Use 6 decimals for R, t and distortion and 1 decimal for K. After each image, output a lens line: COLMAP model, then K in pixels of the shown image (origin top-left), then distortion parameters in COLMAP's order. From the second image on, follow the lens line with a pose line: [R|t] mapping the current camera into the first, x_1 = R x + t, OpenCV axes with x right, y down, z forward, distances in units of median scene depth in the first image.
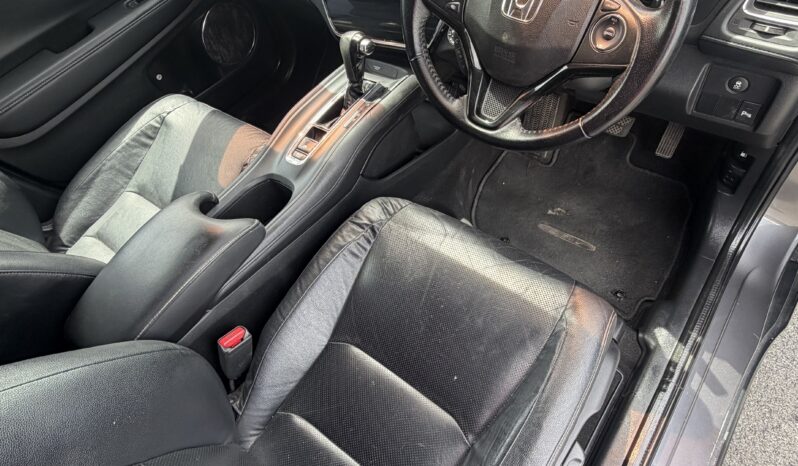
lens RADIAL K [[483.5, 0, 399.1], [0, 483.5, 236.6], [0, 0, 1]] dist [0.039245, -0.000251]
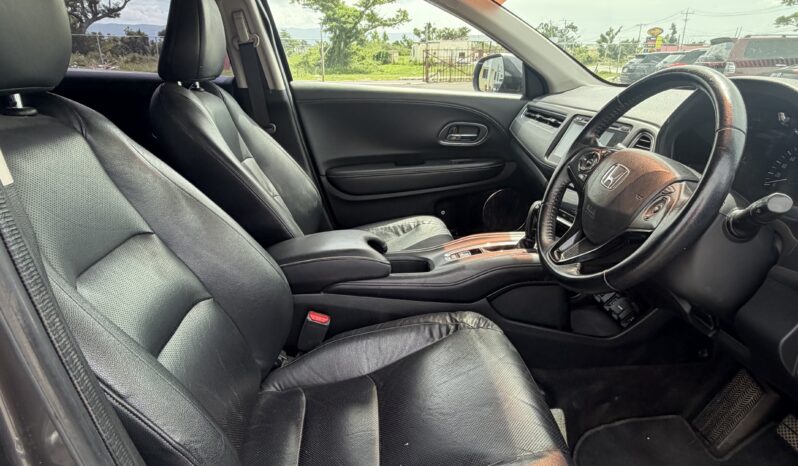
lens RADIAL K [[483.5, 0, 397.7], [0, 483.5, 229.3], [0, 0, 1]] dist [0.039245, -0.000251]
pose [[0.669620, 0.398354, -0.626836, 0.459621], [-0.650195, 0.722339, -0.235528, 0.173354], [0.358964, 0.565280, 0.742700, -0.042372]]
